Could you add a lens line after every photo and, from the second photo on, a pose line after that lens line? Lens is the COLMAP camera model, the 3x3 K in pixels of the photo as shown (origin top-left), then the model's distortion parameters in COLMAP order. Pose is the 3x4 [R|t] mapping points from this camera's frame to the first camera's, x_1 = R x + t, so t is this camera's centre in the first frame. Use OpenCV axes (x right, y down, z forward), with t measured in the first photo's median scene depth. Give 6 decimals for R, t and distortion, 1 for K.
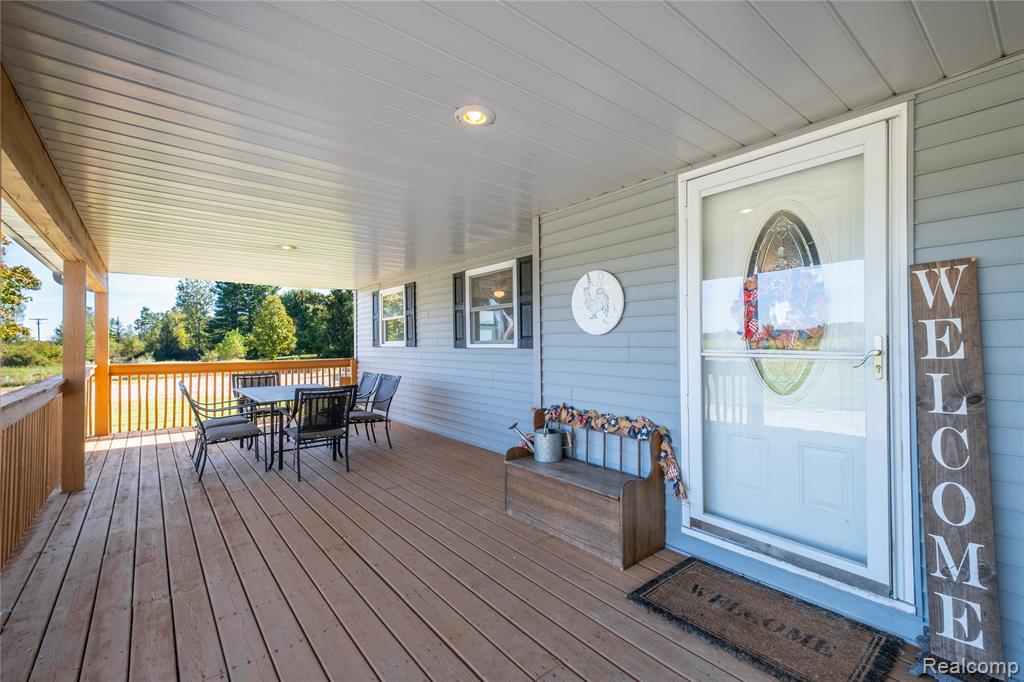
lens RADIAL K [[444.0, 0, 514.9], [0, 444.0, 337.5], [0, 0, 1]] dist [0.016856, -0.002428]
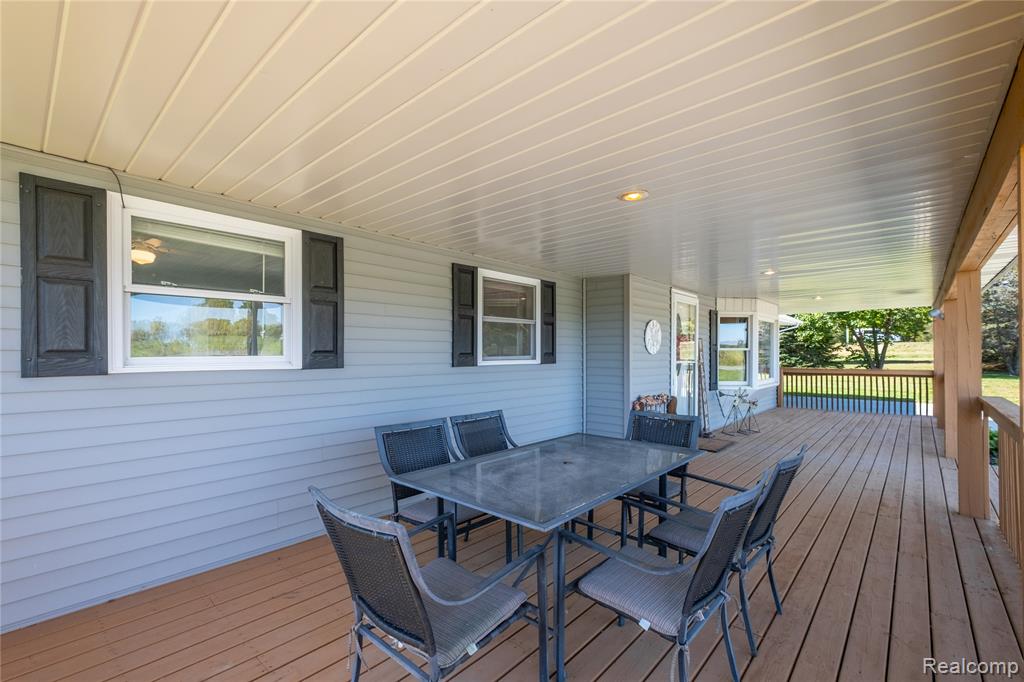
lens RADIAL K [[444.0, 0, 516.1], [0, 444.0, 350.6], [0, 0, 1]] dist [0.016856, -0.002428]
pose [[-0.154420, 0.006355, 0.987985, -1.026670], [-0.012656, 0.999885, -0.008410, 0.002175], [-0.987924, -0.013803, -0.154322, 1.204519]]
